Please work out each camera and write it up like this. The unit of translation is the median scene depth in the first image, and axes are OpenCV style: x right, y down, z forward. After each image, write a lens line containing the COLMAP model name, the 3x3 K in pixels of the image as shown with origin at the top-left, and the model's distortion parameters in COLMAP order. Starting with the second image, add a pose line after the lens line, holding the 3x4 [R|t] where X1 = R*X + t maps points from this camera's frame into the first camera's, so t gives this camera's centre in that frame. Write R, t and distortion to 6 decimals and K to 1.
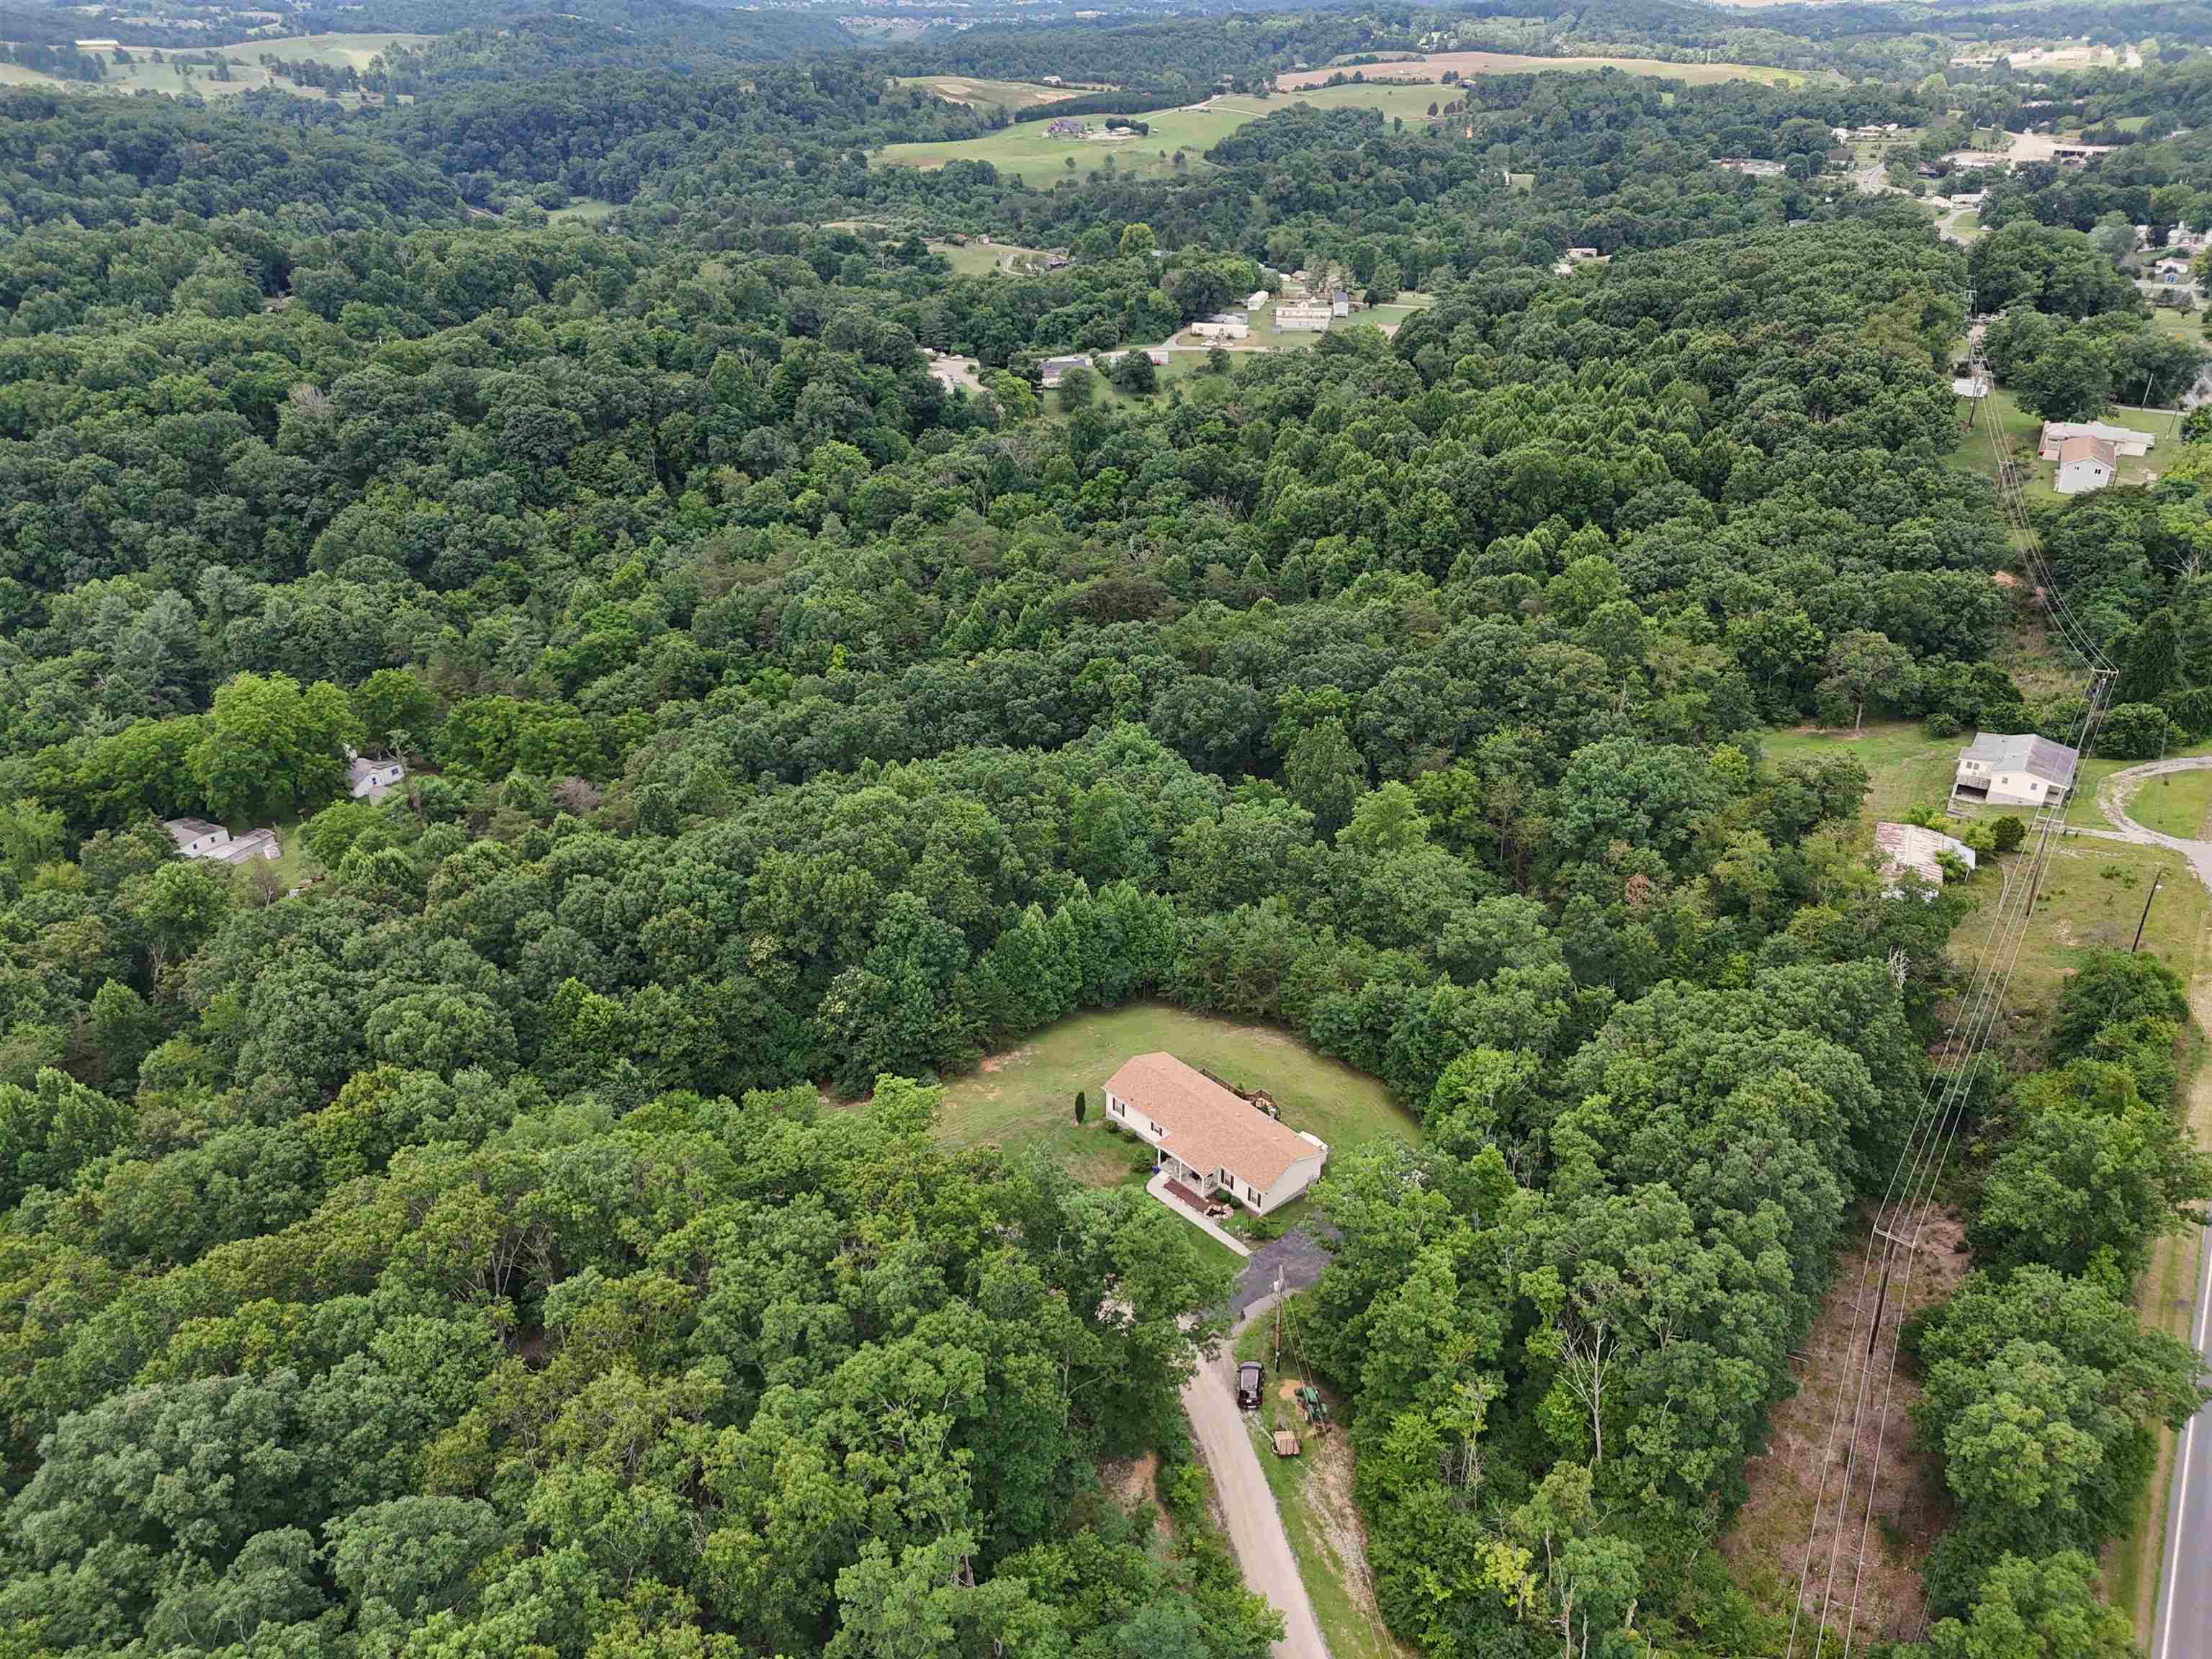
lens RADIAL K [[1654.3, 0, 1110.0], [0, 1654.3, 814.4], [0, 0, 1]] dist [0.058306, -0.050906]
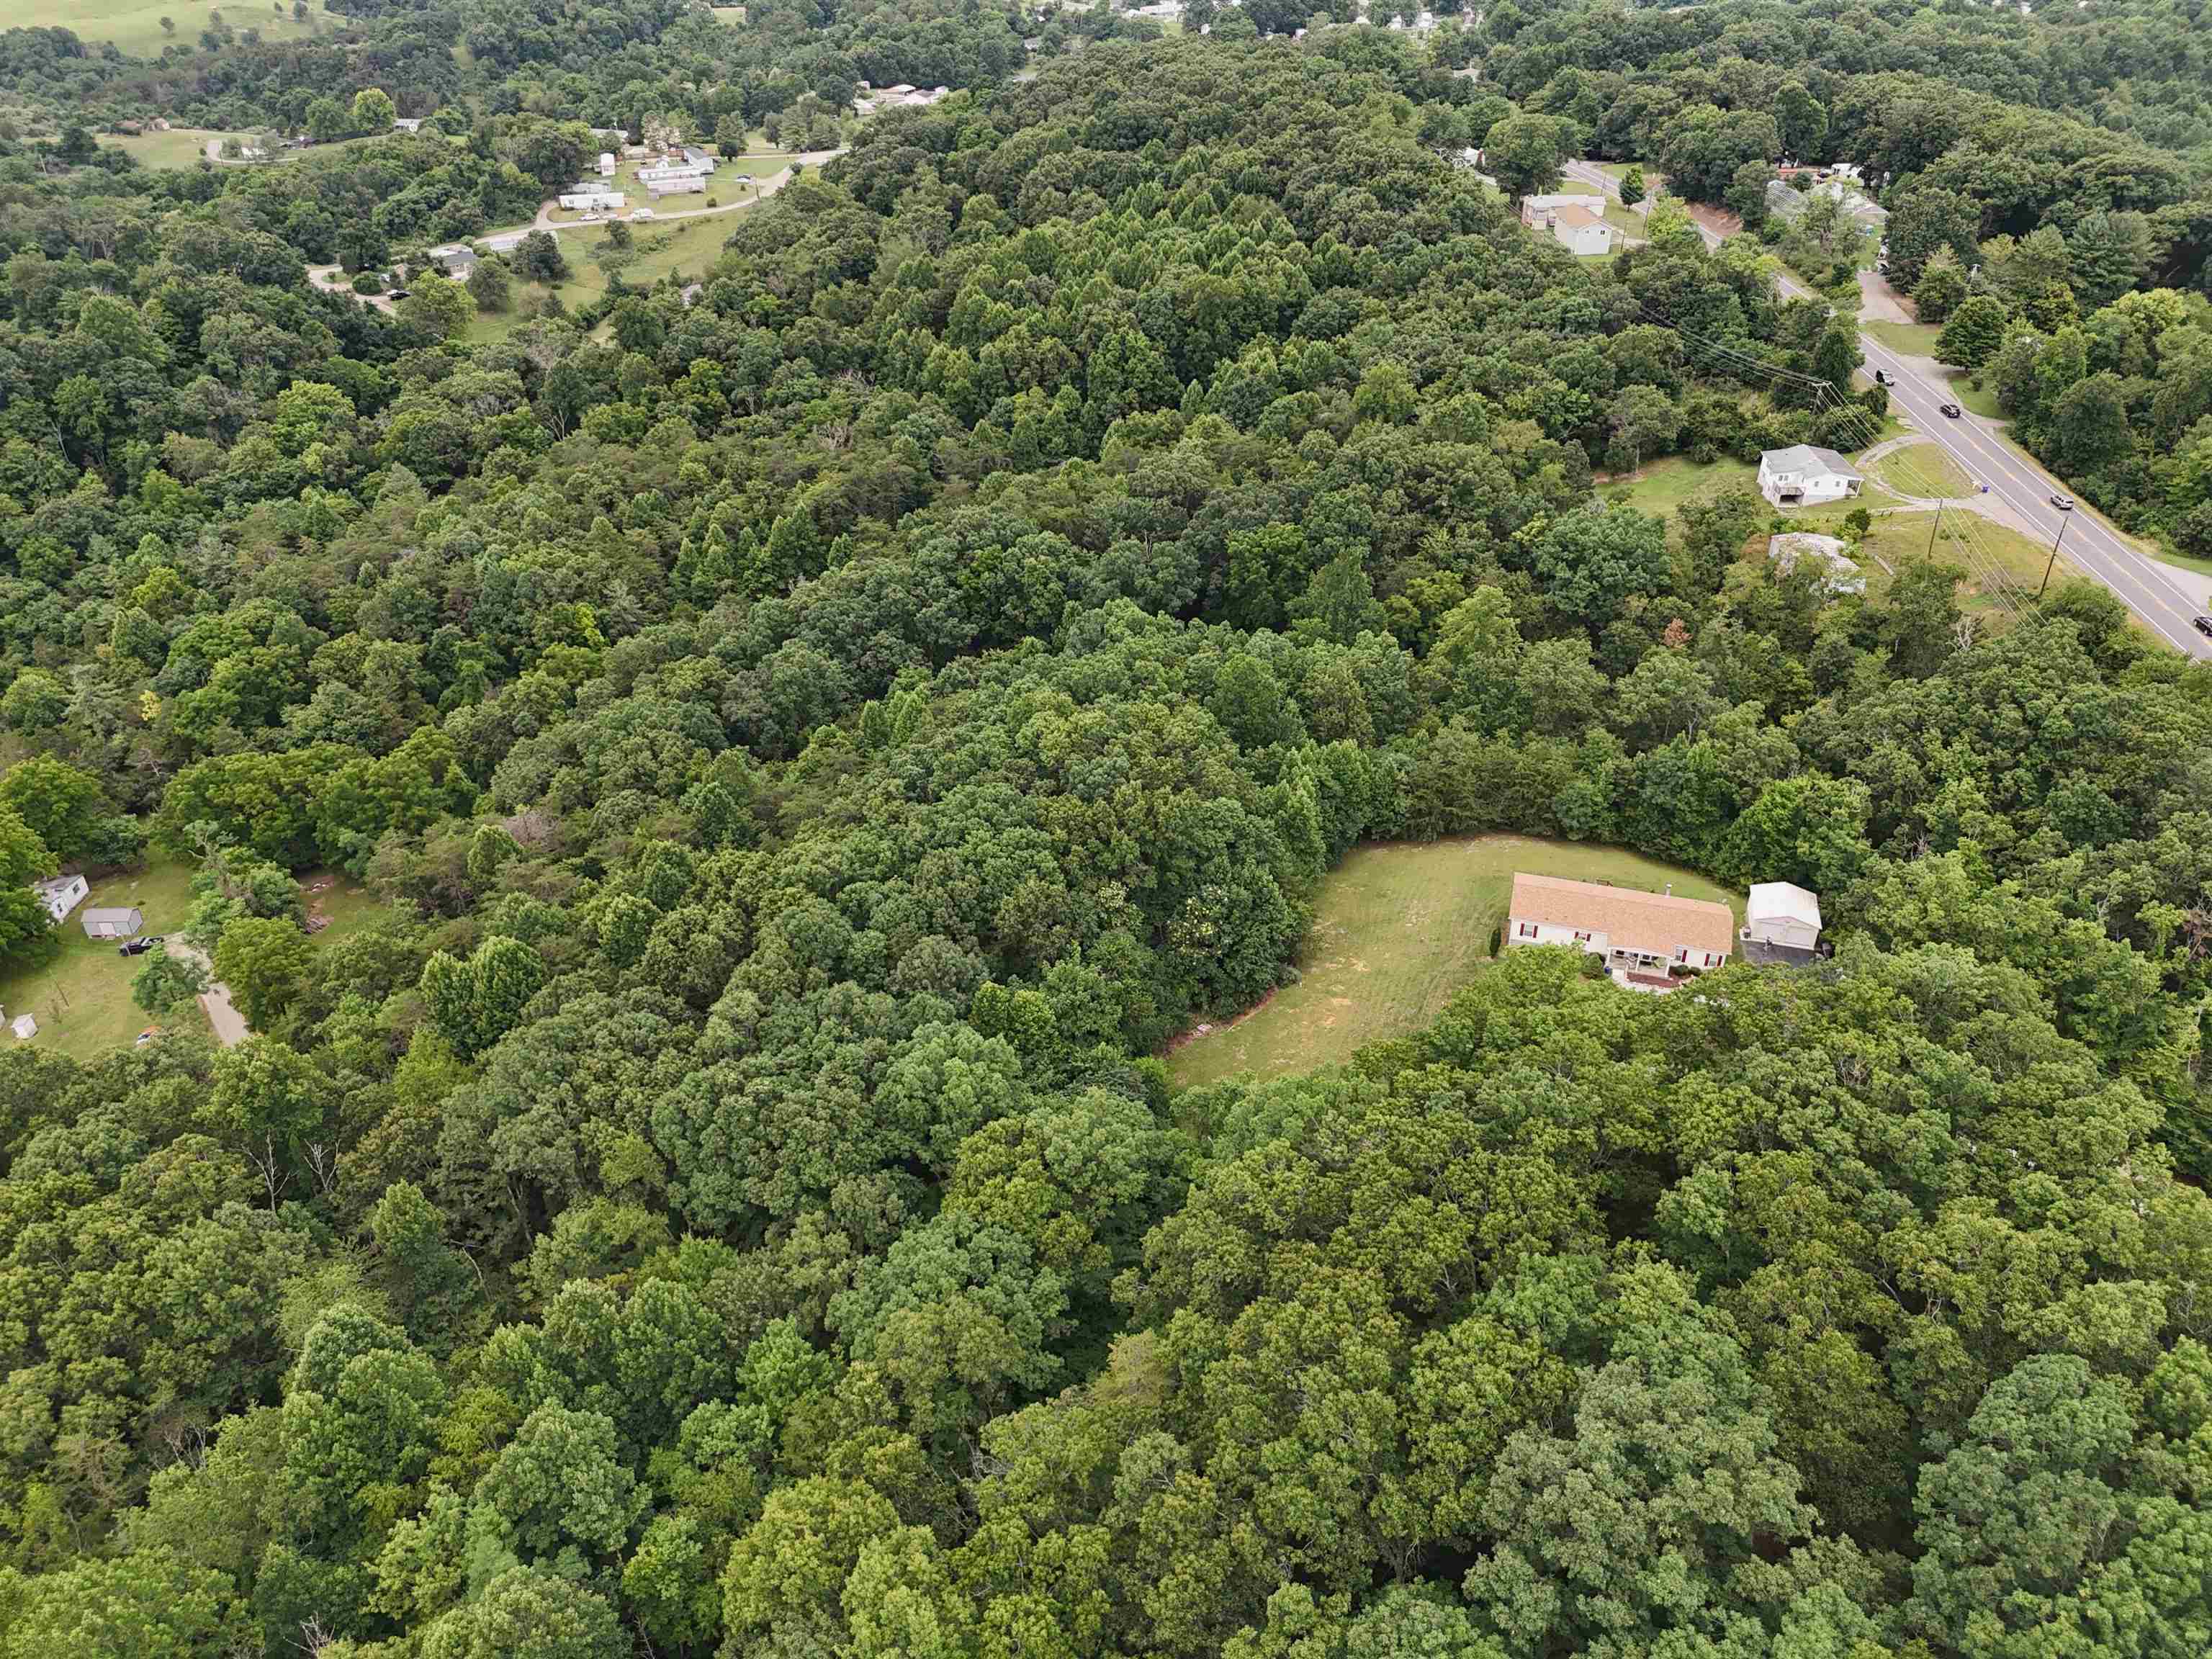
lens RADIAL K [[1654.3, 0, 1115.6], [0, 1654.3, 816.7], [0, 0, 1]] dist [0.058306, -0.050906]
pose [[0.858239, -0.273015, 0.434614, -0.739852], [0.235507, 0.961858, 0.139159, -0.113131], [-0.456029, -0.017077, 0.889801, 0.207696]]
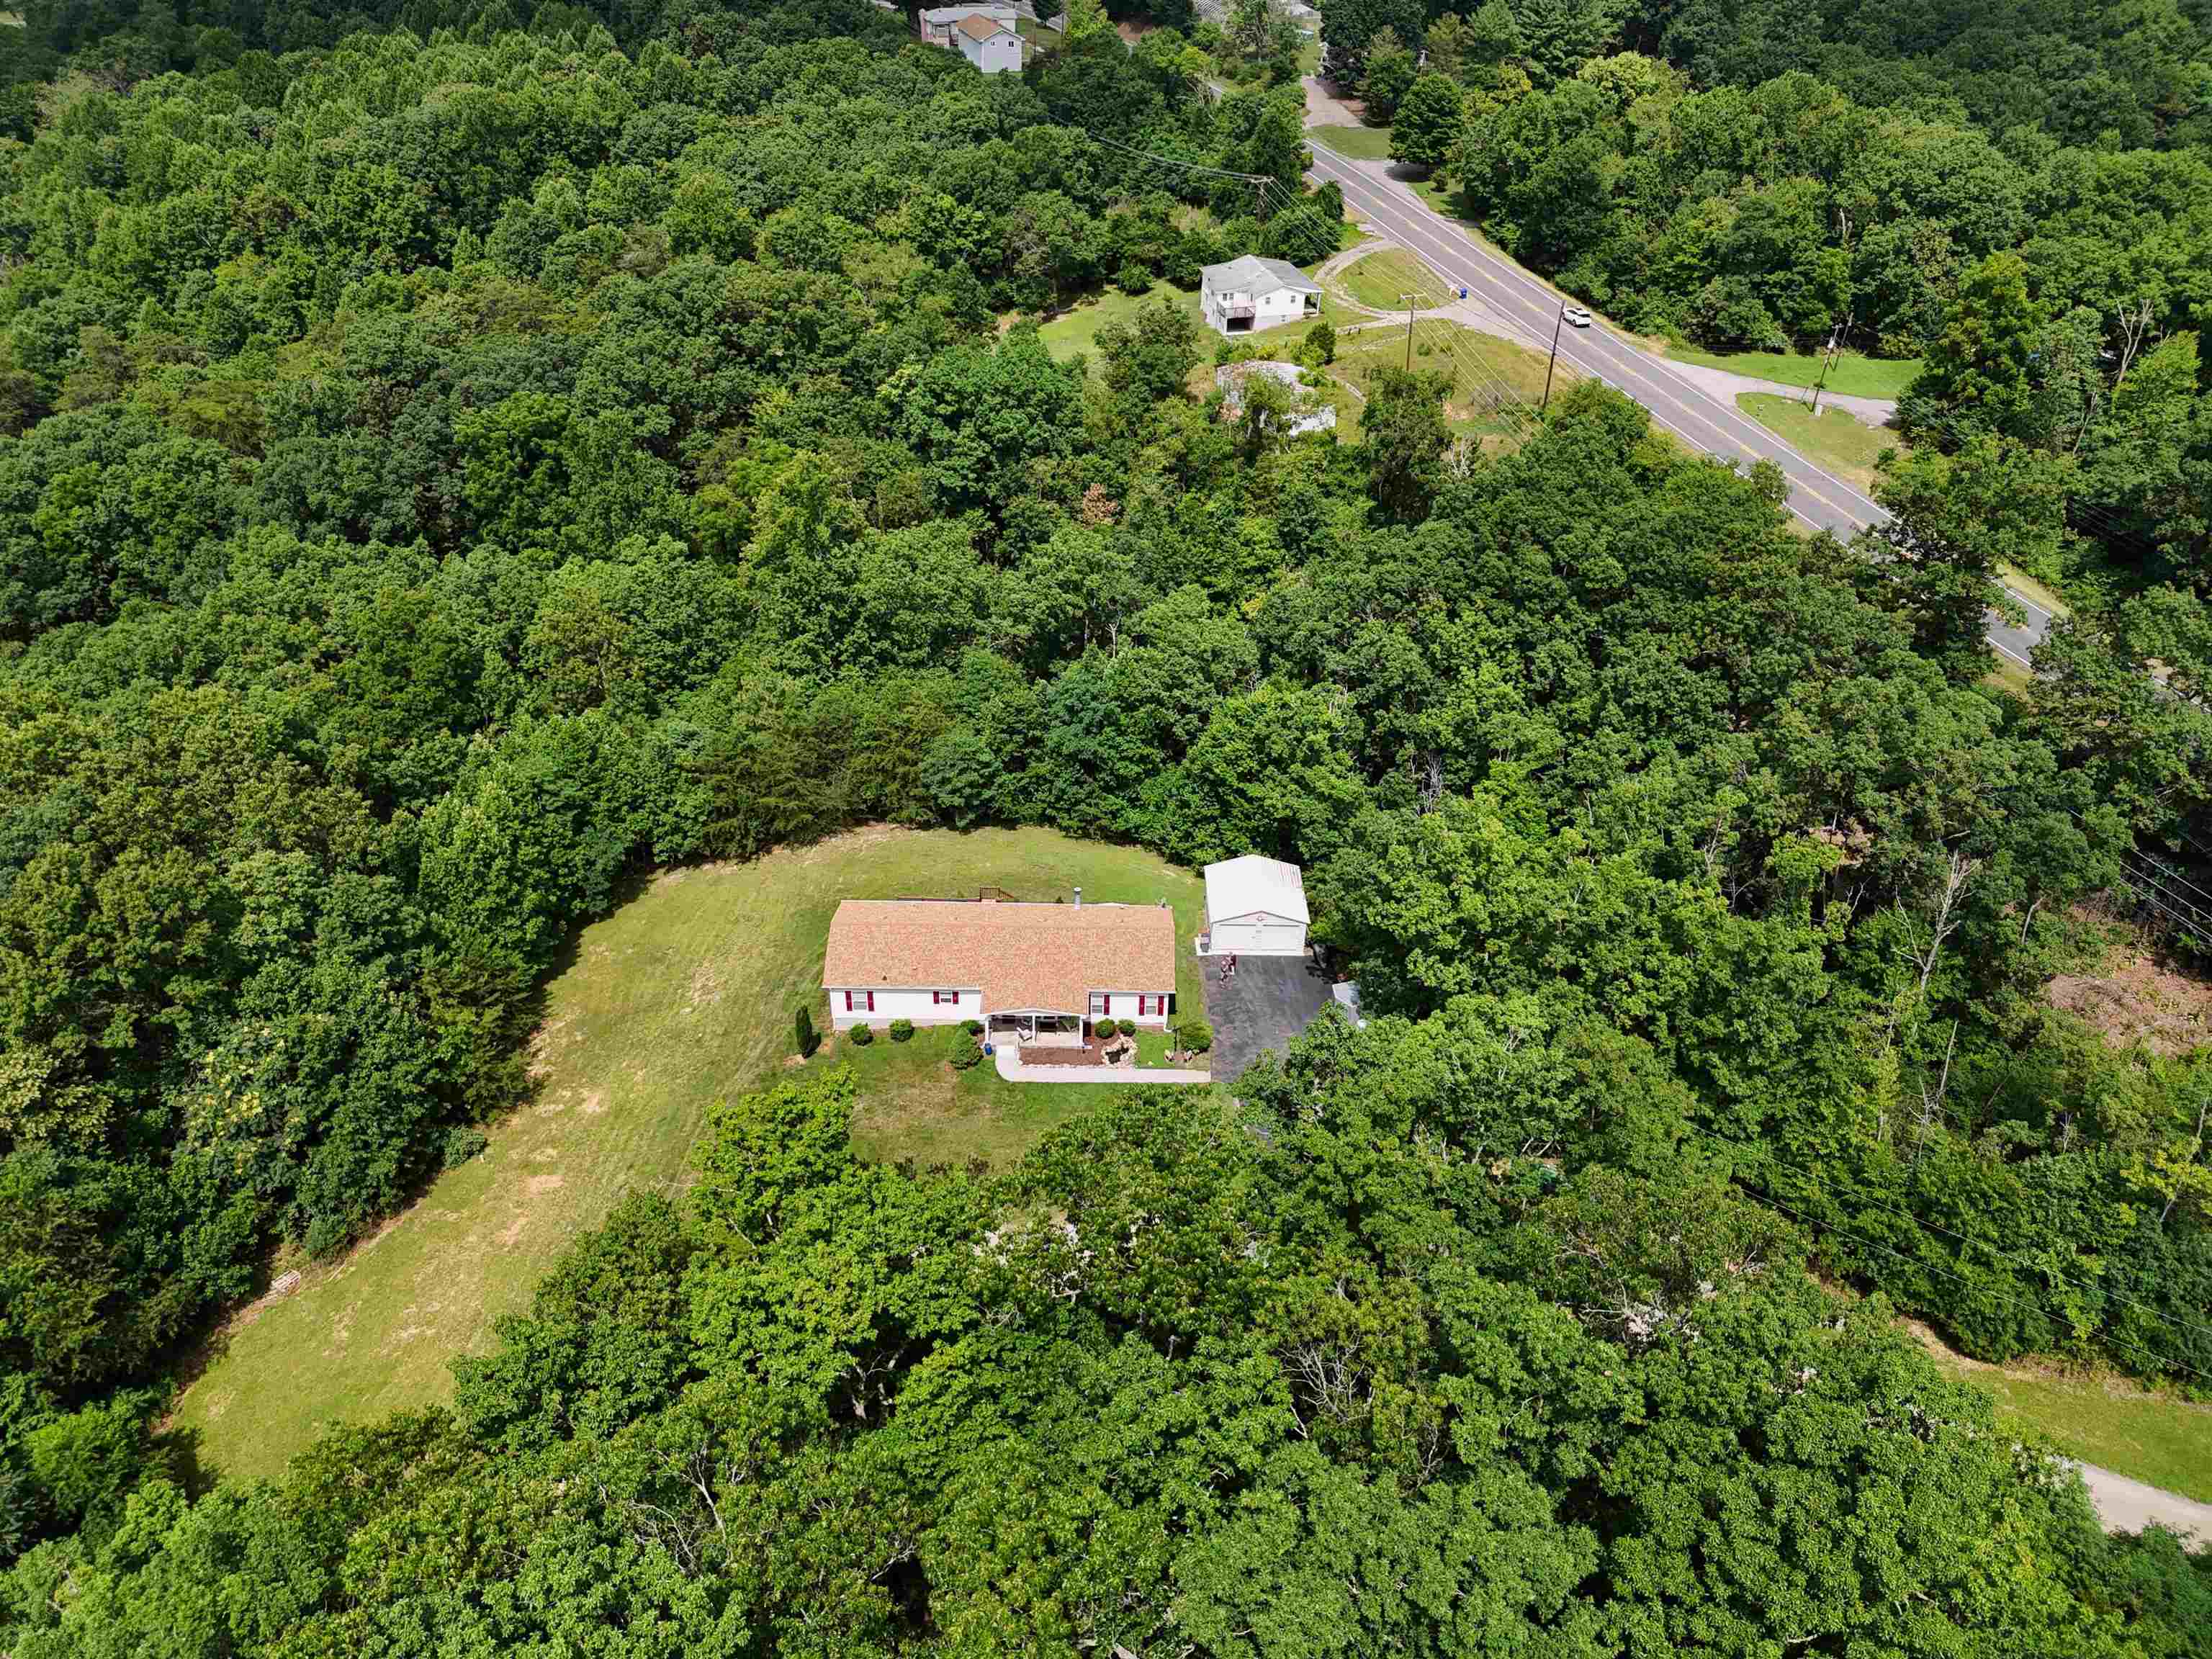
lens RADIAL K [[1654.3, 0, 1114.3], [0, 1654.3, 813.4], [0, 0, 1]] dist [0.058306, -0.050906]
pose [[0.684410, -0.394845, 0.612927, -0.319658], [0.316603, 0.918218, 0.237985, -0.007073], [-0.656769, 0.031175, 0.753447, 0.521758]]
